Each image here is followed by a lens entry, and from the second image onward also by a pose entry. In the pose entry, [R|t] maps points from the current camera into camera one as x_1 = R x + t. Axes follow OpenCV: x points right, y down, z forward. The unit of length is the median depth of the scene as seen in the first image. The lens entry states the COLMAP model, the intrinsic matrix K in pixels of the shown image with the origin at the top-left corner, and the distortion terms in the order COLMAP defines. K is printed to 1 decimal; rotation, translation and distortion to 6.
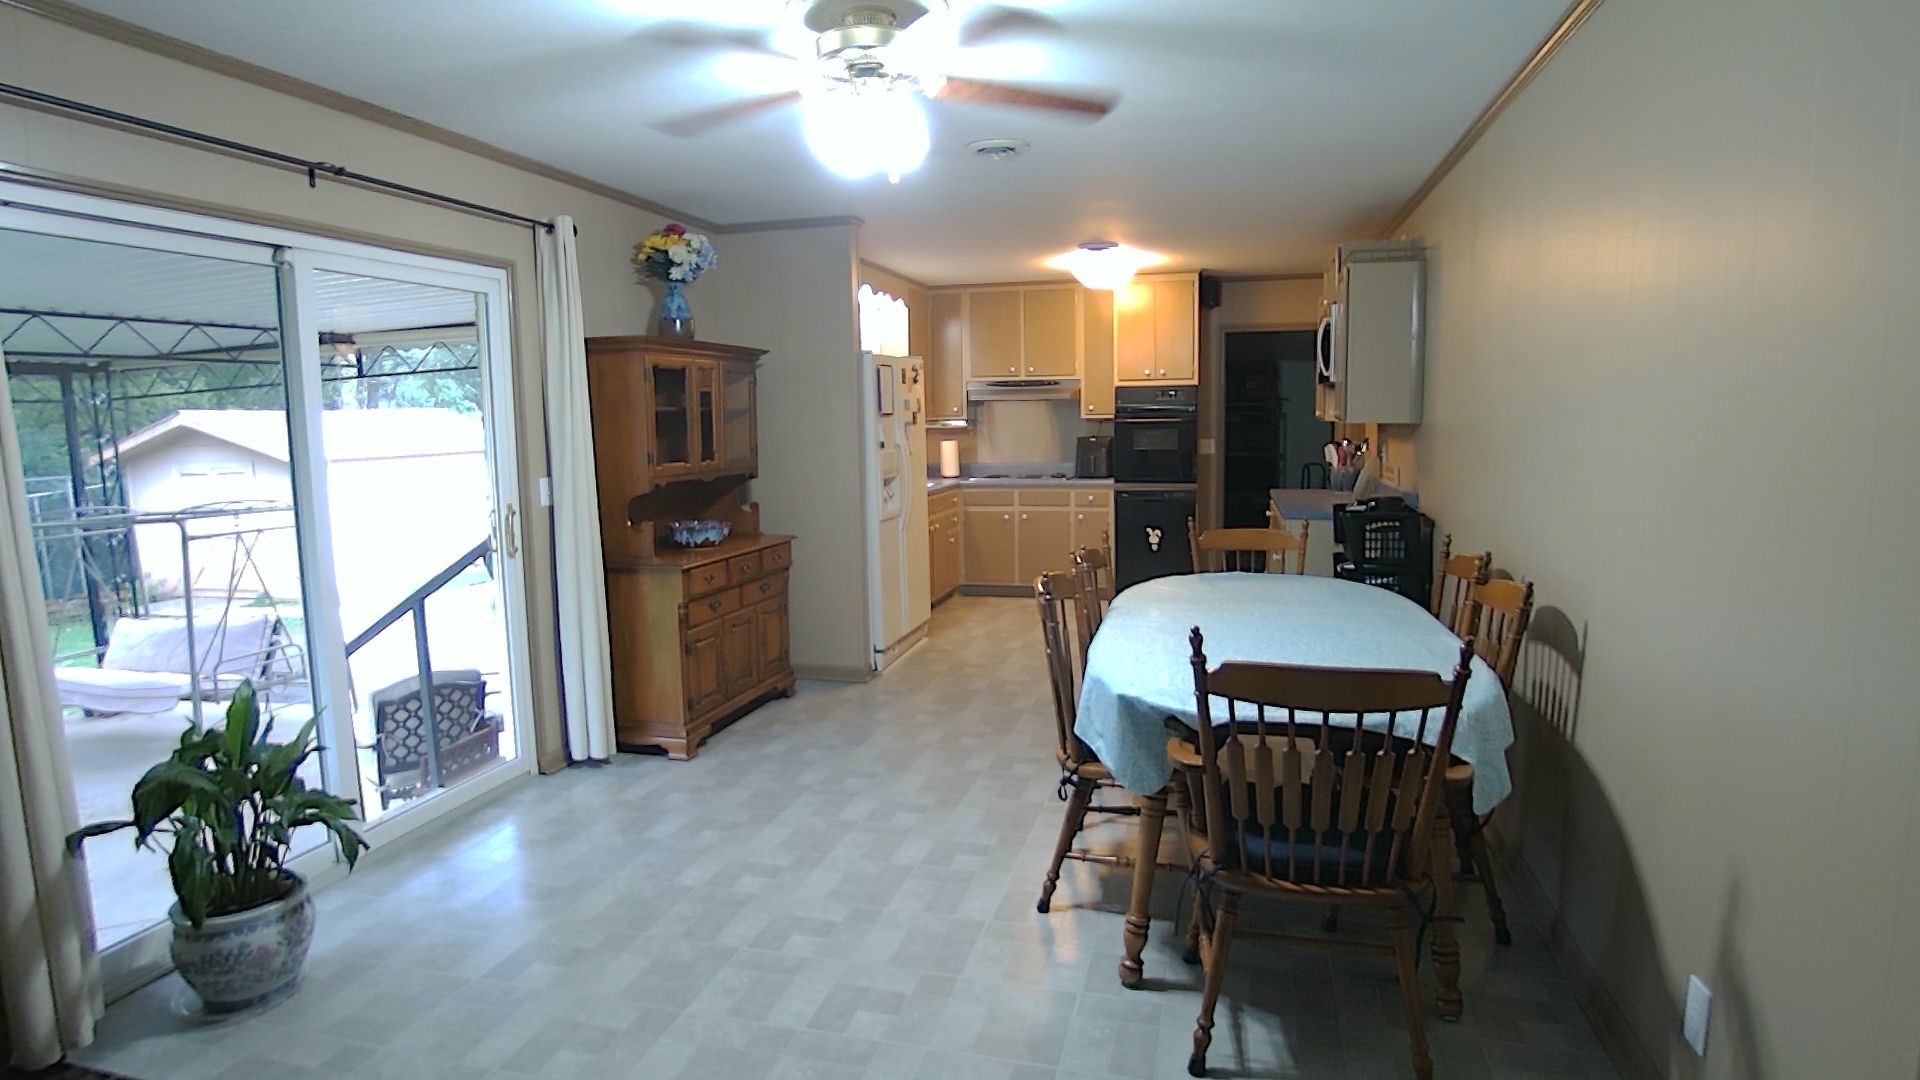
lens RADIAL K [[1030.3, 0, 960.0], [0, 1030.3, 540.0], [0, 0, 1]] dist [-0.026890, 0.001083]
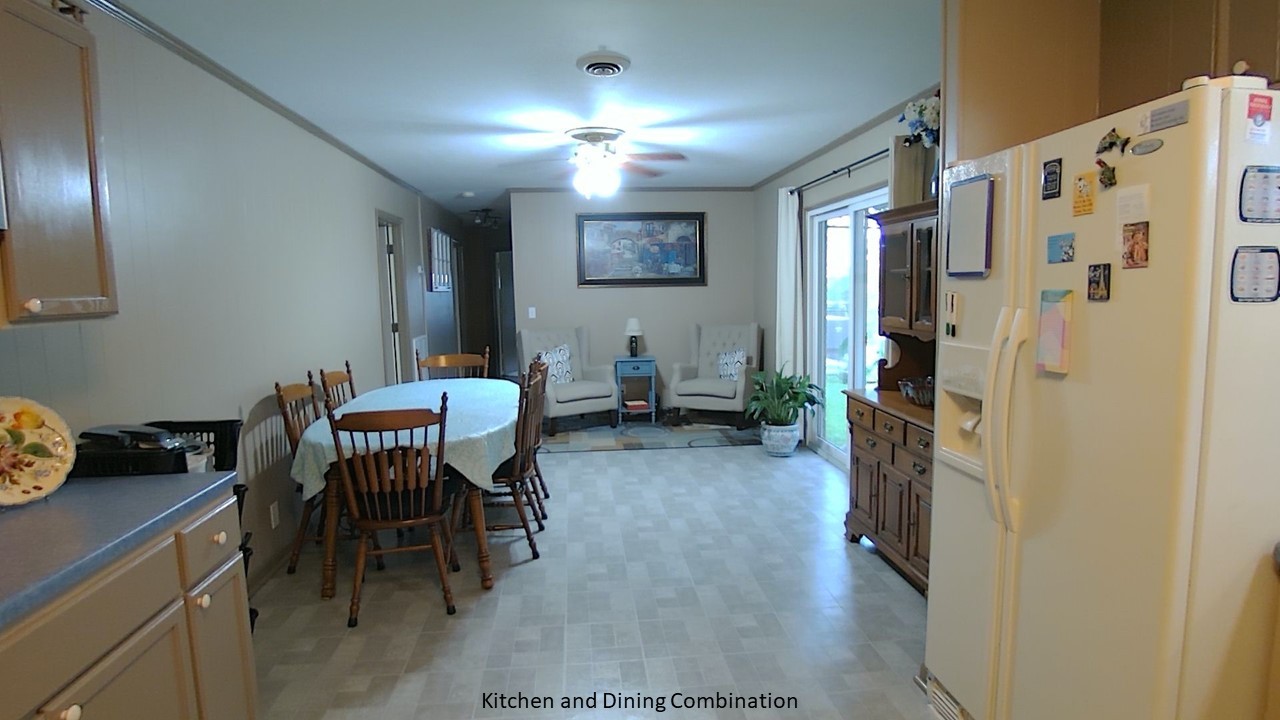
lens RADIAL K [[686.9, 0, 640.0], [0, 686.9, 360.0], [0, 0, 1]] dist [-0.026890, 0.001083]
pose [[-0.935601, 0.066440, -0.346752, 0.256699], [-0.014805, 0.973887, 0.226550, -0.190913], [0.352749, 0.217094, -0.910186, 1.551212]]
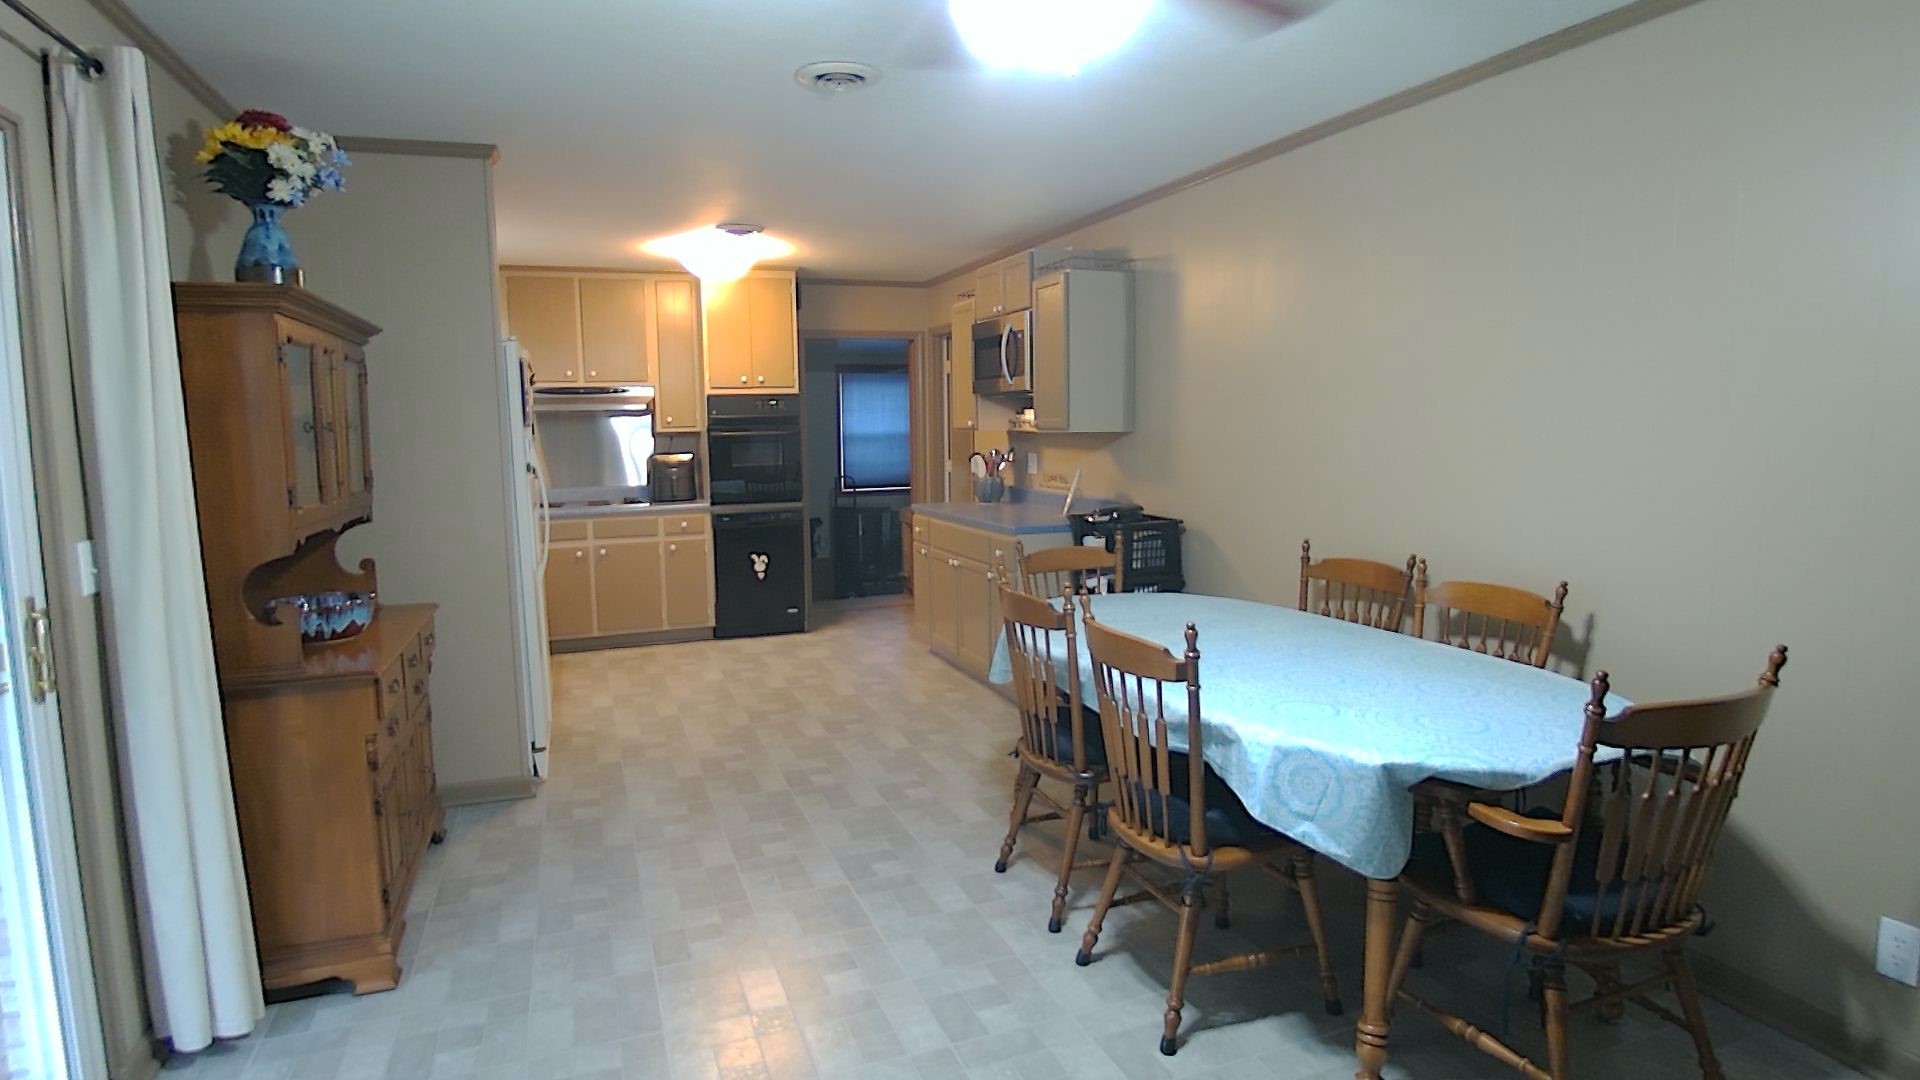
lens RADIAL K [[1030.3, 0, 960.0], [0, 1030.3, 540.0], [0, 0, 1]] dist [-0.026890, 0.001083]
pose [[0.816402, -0.064625, 0.573856, -0.299131], [0.074141, 0.997224, 0.006826, -0.028225], [-0.572705, 0.036974, 0.818927, 0.282370]]
